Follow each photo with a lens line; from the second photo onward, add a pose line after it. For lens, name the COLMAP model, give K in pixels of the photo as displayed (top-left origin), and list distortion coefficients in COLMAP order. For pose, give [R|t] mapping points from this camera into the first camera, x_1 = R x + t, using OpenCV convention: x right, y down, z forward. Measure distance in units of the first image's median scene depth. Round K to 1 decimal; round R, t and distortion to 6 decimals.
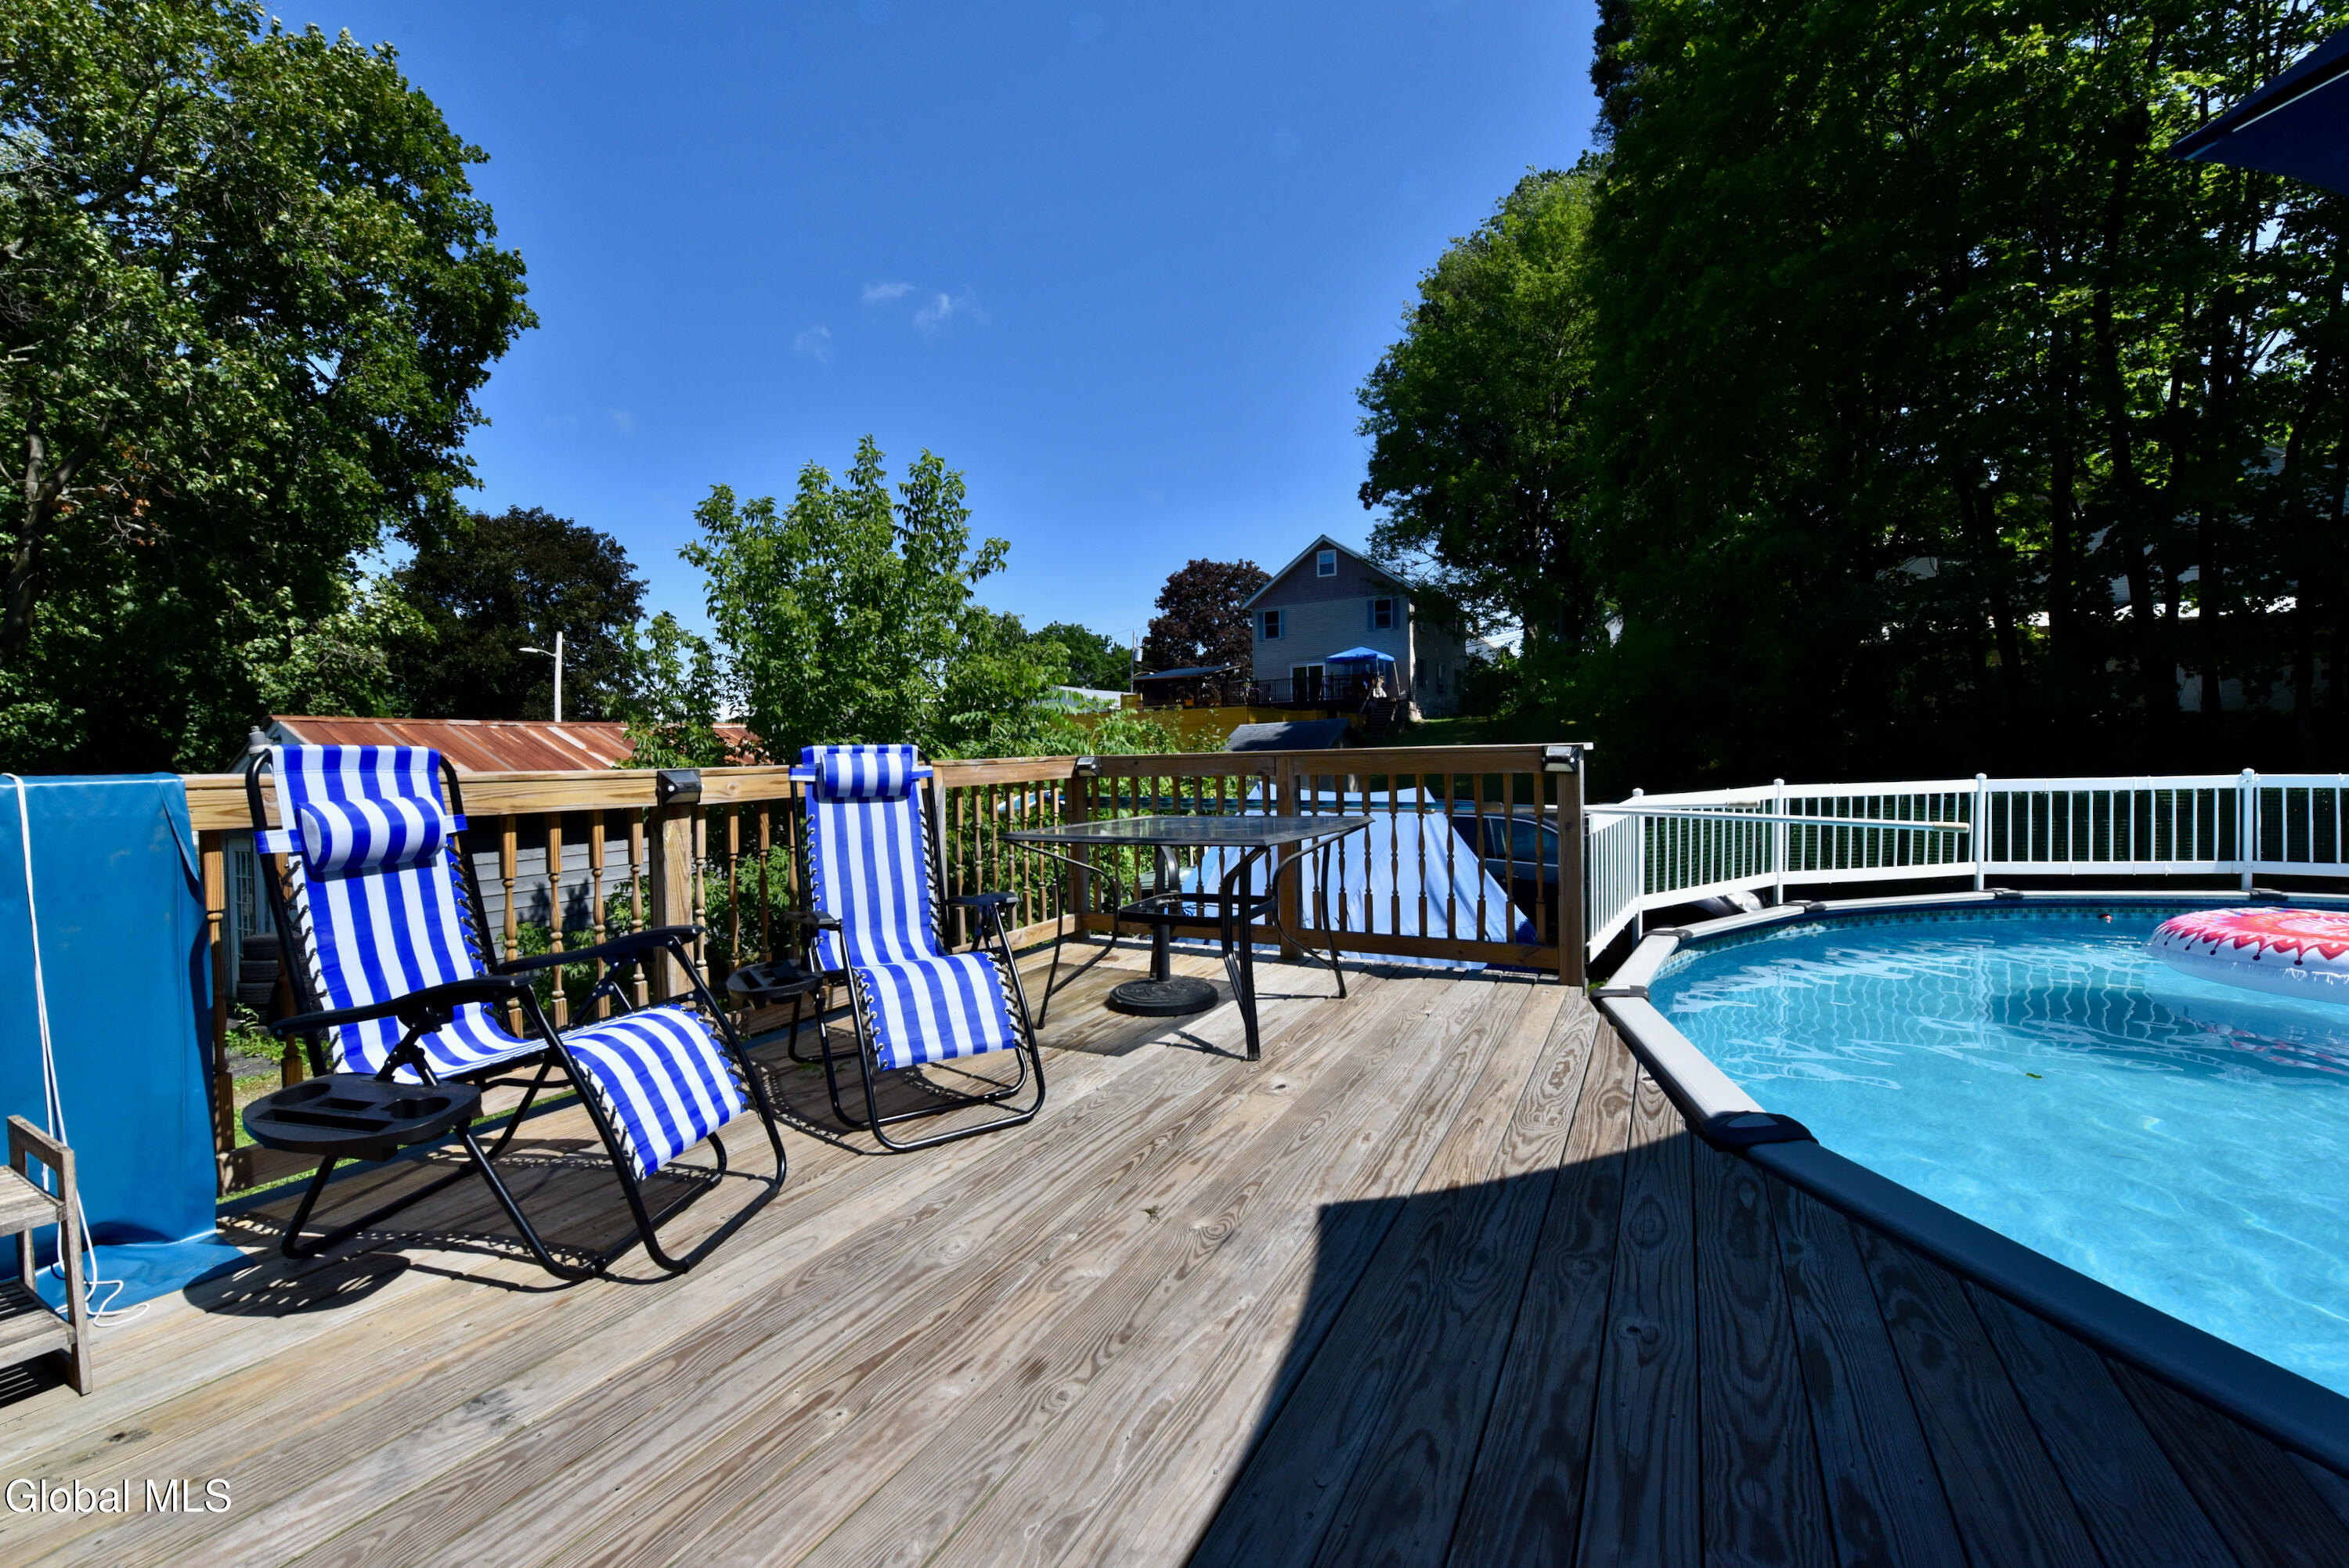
lens RADIAL K [[993.3, 0, 1174.5], [0, 993.3, 784.0], [0, 0, 1]] dist [-0.019719, -0.000549]
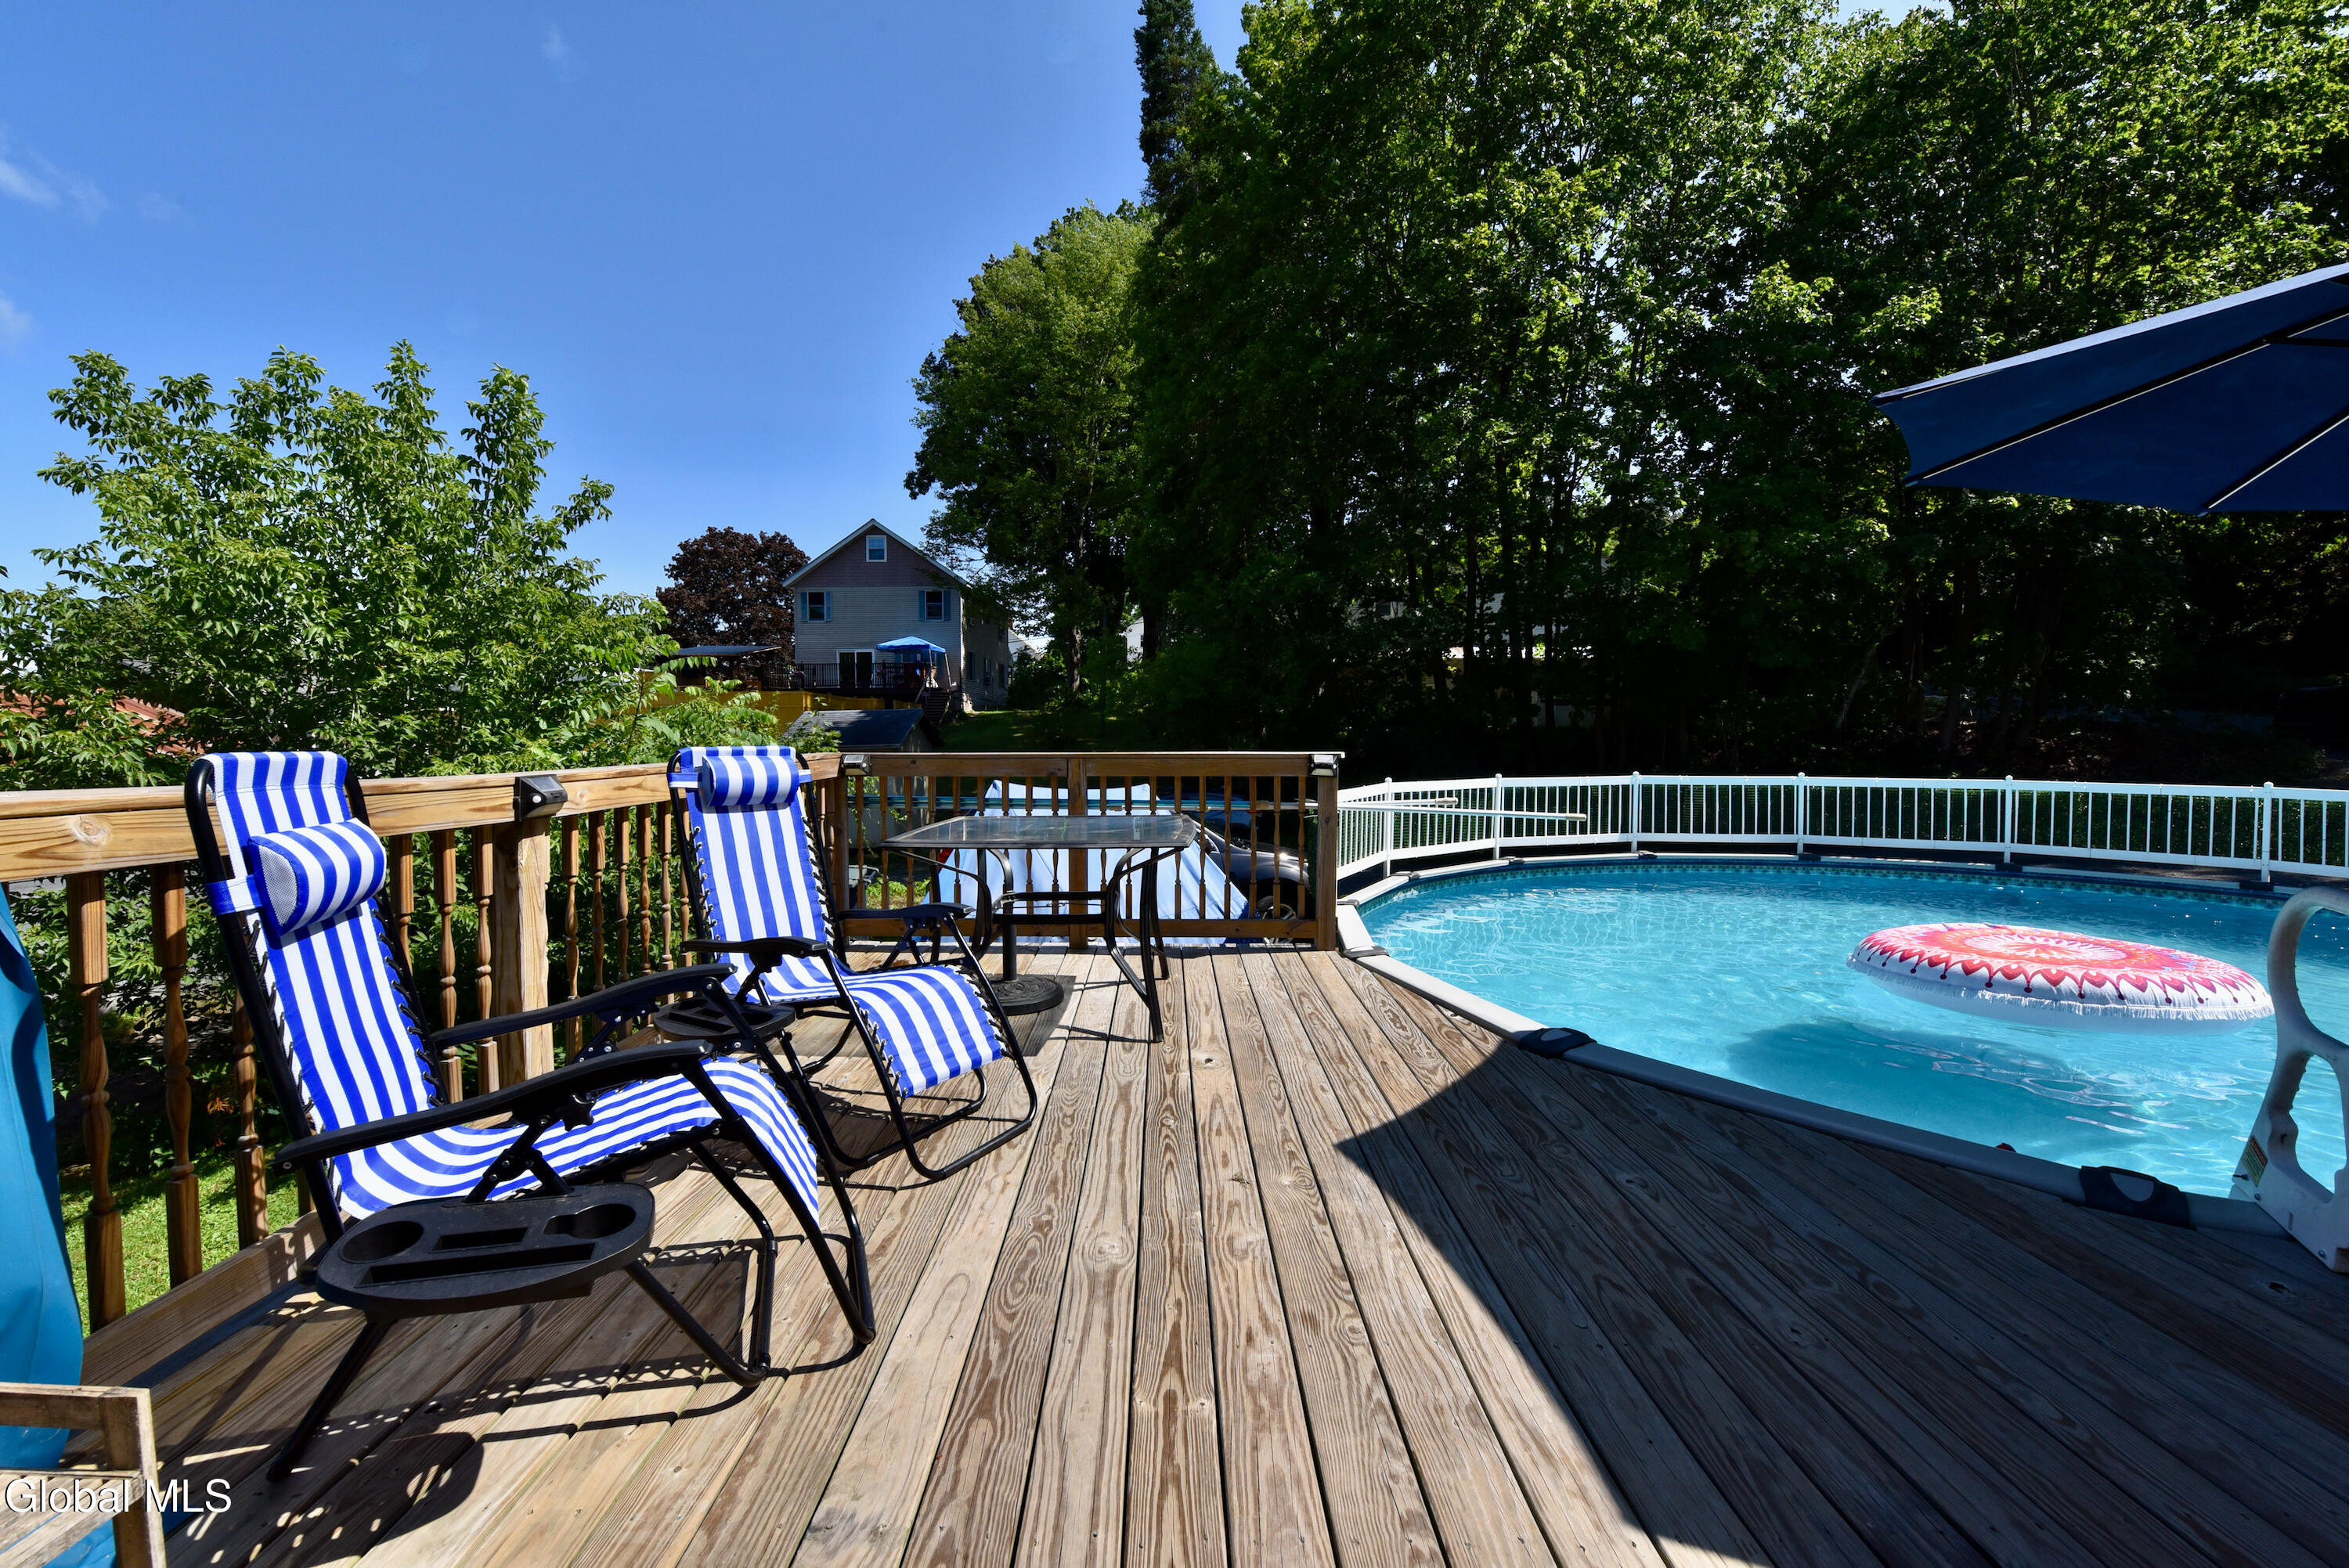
lens RADIAL K [[974.5, 0, 1181.2], [0, 974.5, 774.3], [0, 0, 1]] dist [-0.017648, -0.000108]
pose [[0.871776, 0.003522, 0.489892, -0.351322], [-0.005659, 0.999980, 0.002881, -0.016838], [-0.489872, -0.005284, 0.871778, 0.041775]]
